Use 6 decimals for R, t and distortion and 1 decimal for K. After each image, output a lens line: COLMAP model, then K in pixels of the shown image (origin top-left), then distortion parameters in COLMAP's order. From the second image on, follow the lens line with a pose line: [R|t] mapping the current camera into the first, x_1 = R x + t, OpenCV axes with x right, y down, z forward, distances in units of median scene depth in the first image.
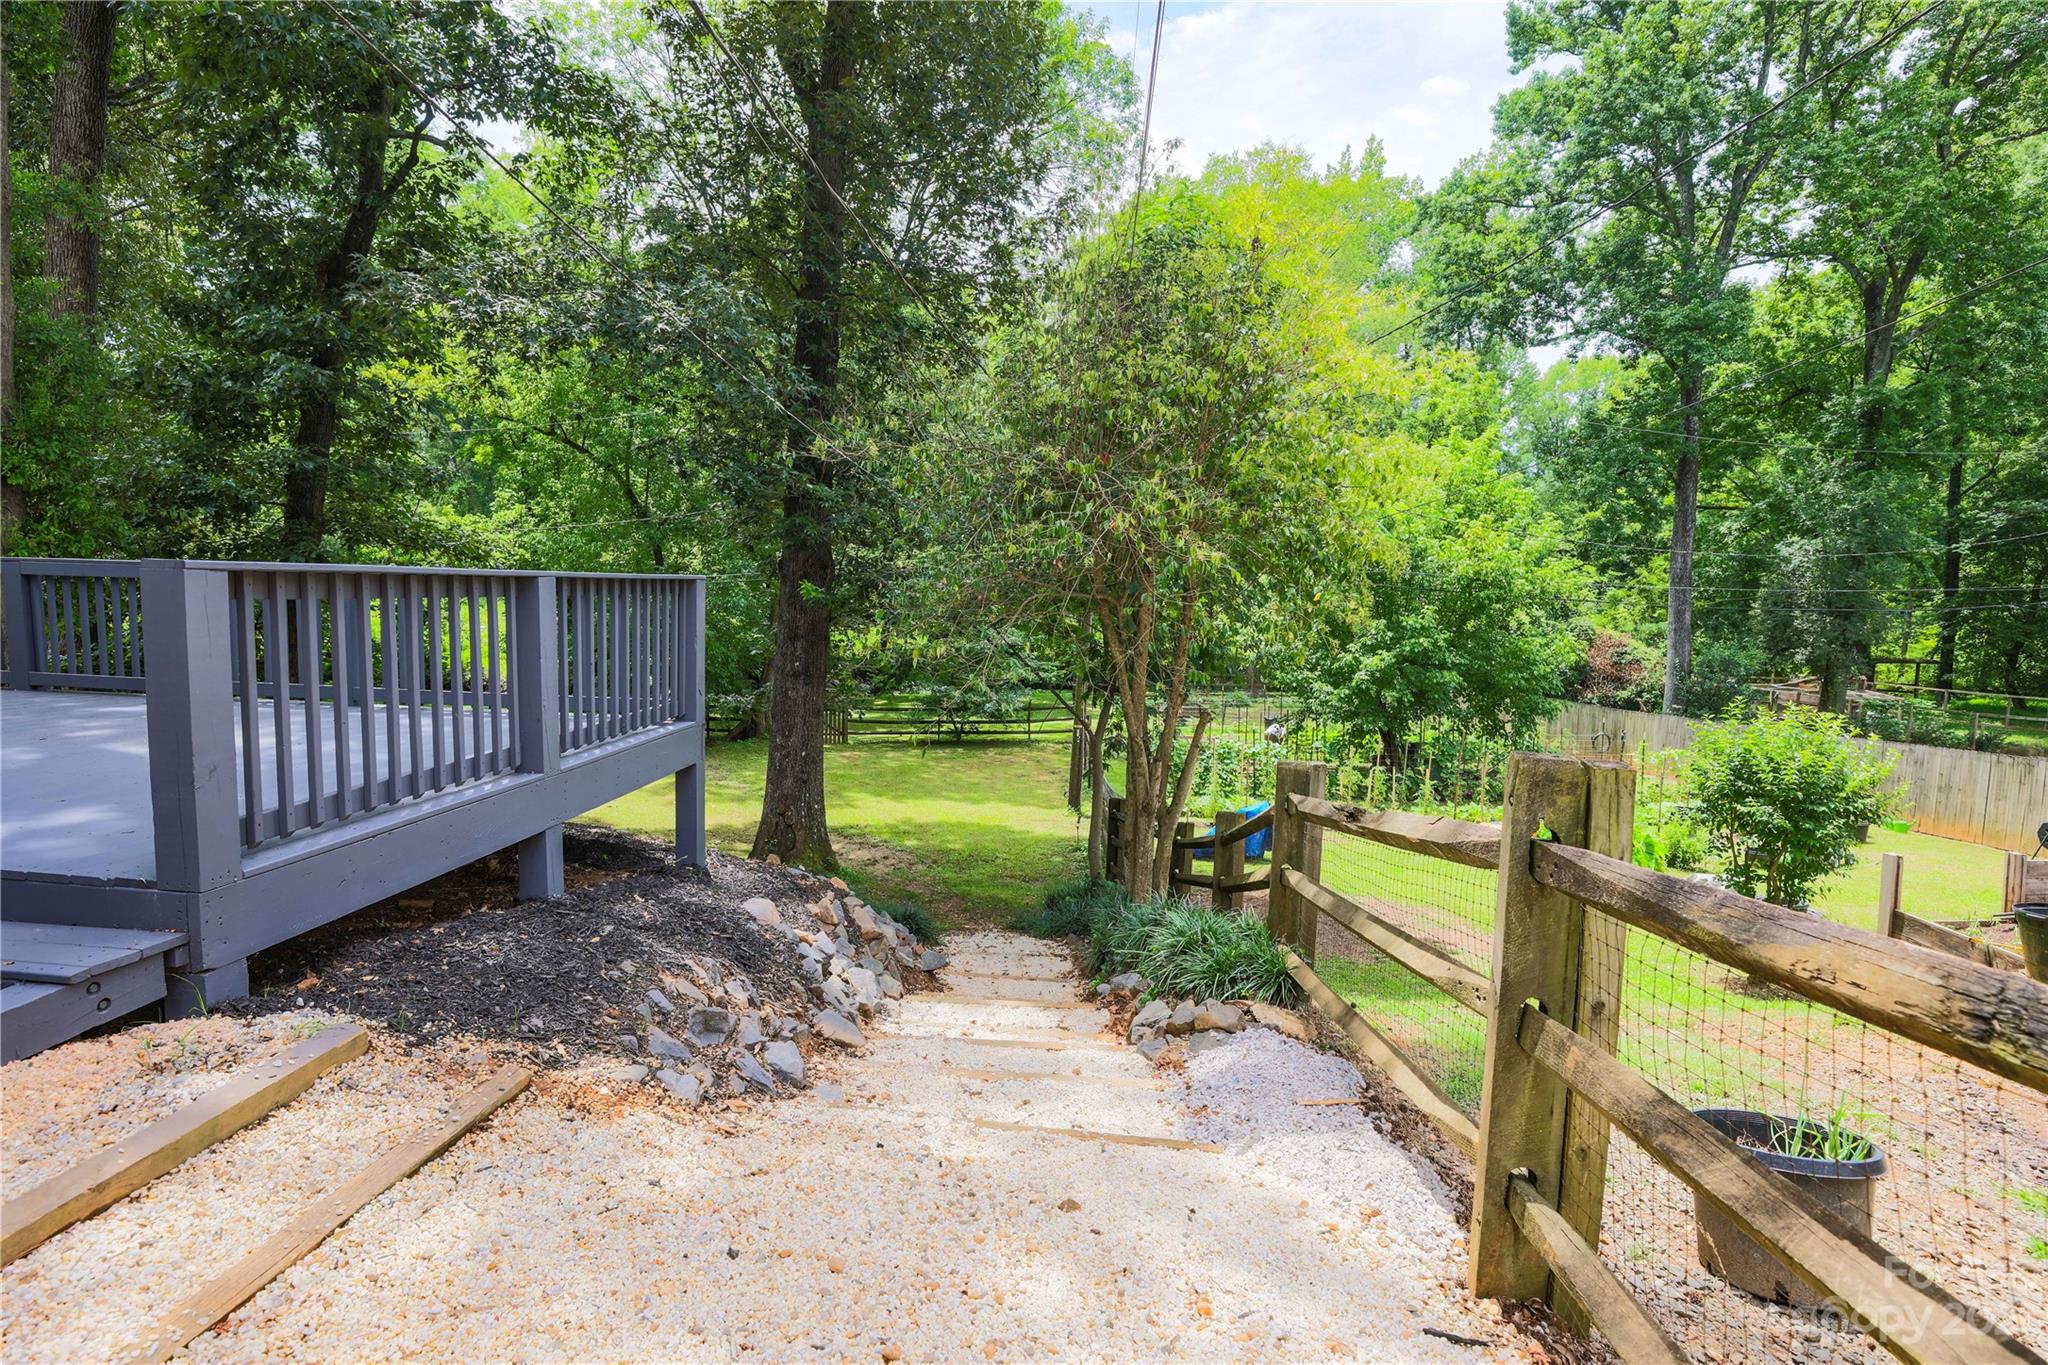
lens RADIAL K [[969.5, 0, 1016.7], [0, 969.5, 678.9], [0, 0, 1]] dist [-0.021683, -0.000063]
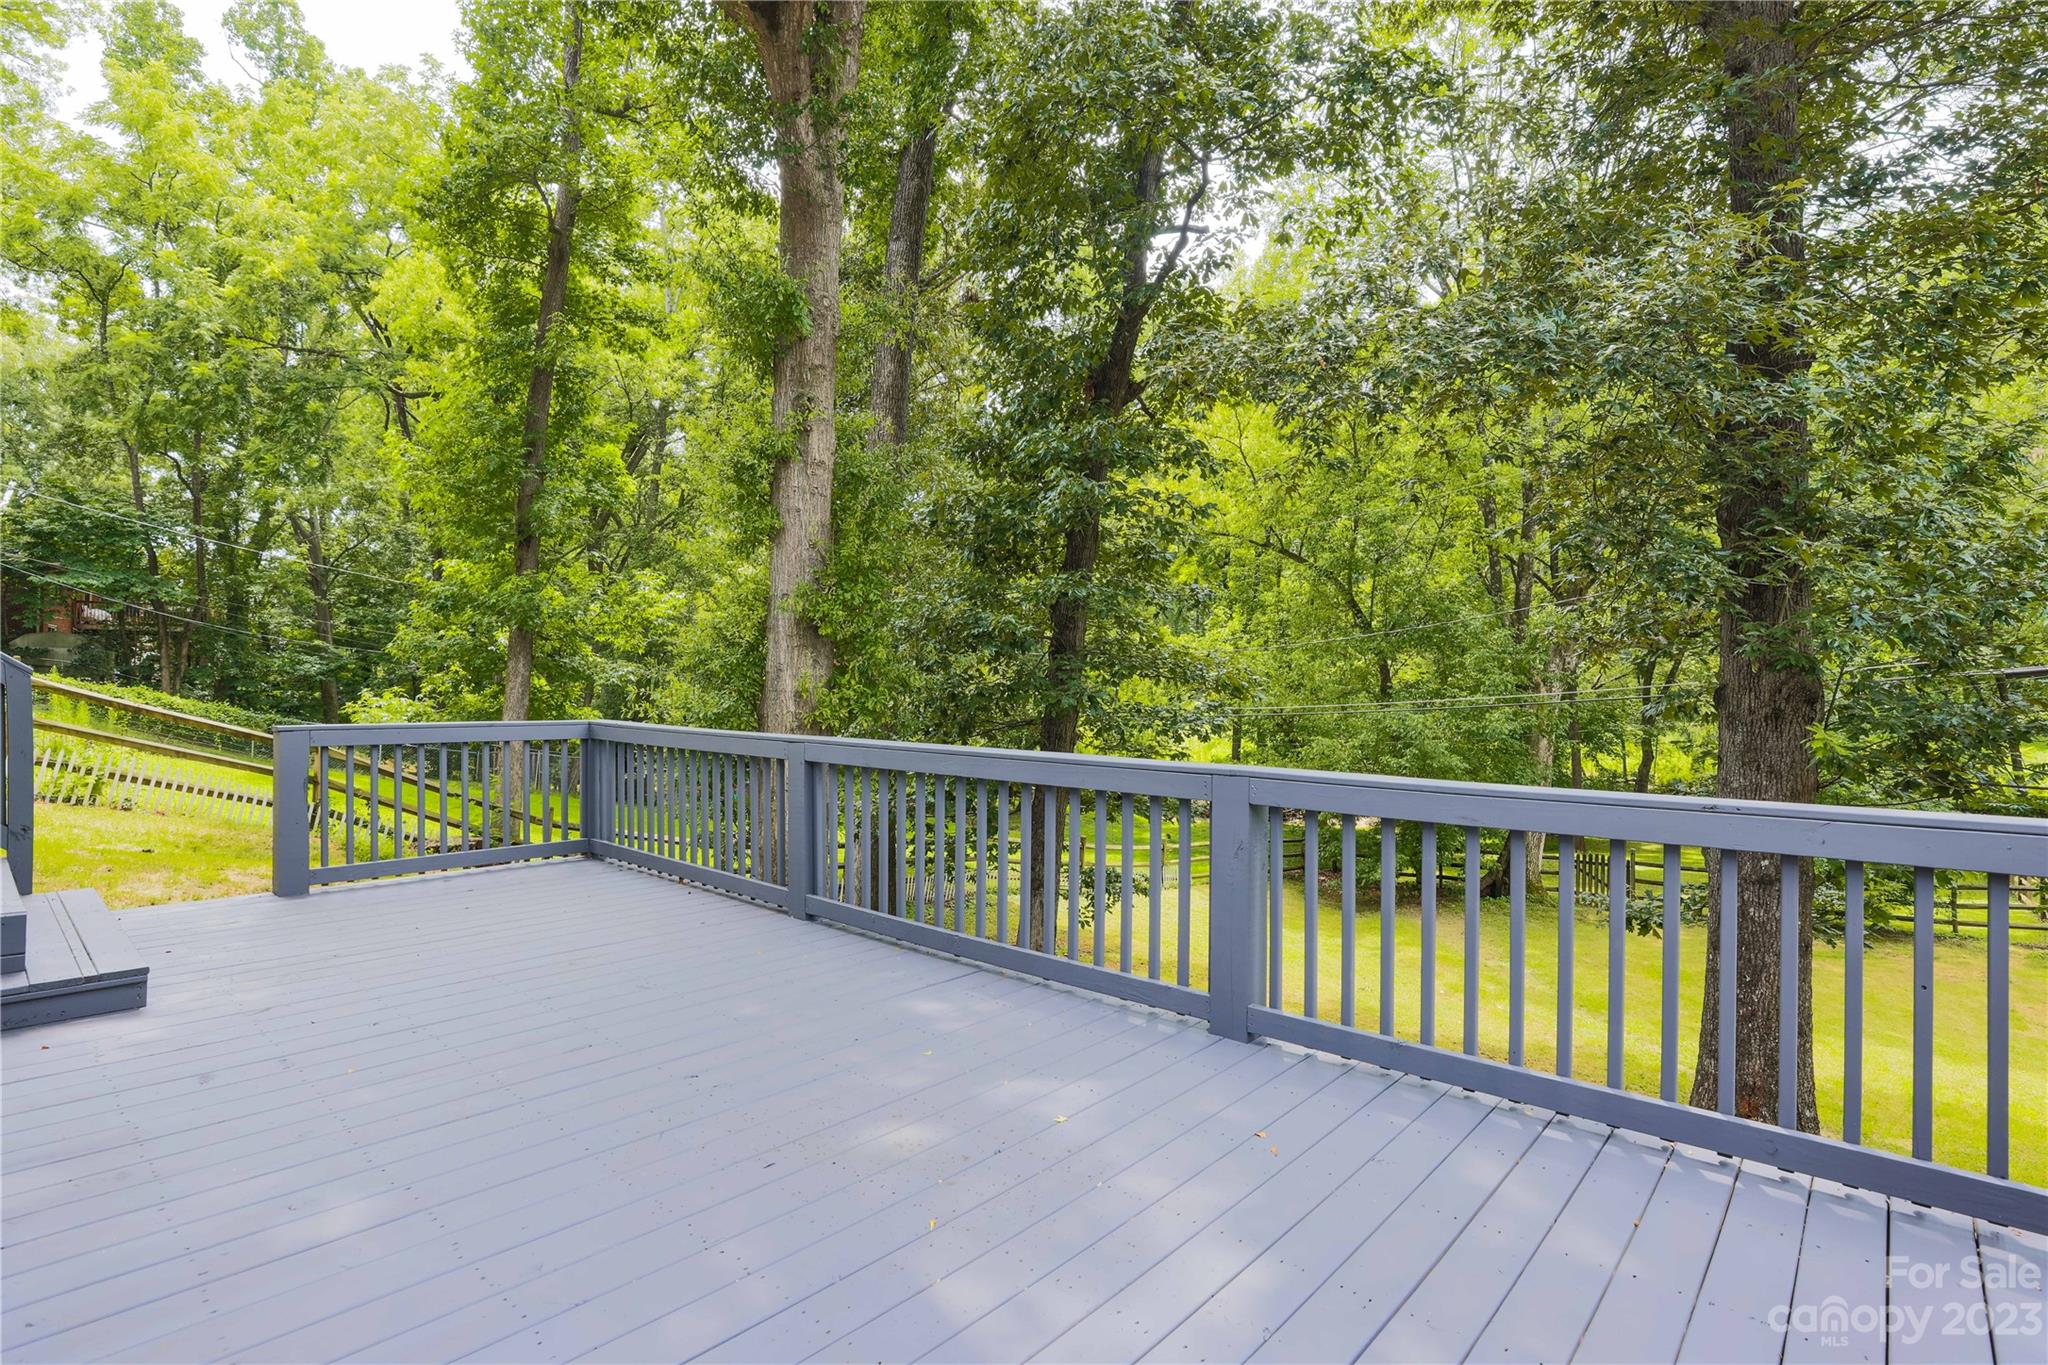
lens RADIAL K [[969.5, 0, 1026.8], [0, 969.5, 680.9], [0, 0, 1]] dist [-0.021683, -0.000063]
pose [[0.805045, -0.022271, -0.592796, -0.246566], [-0.040398, 0.994917, -0.092240, -0.057924], [0.591837, 0.098205, 0.800053, 0.260975]]
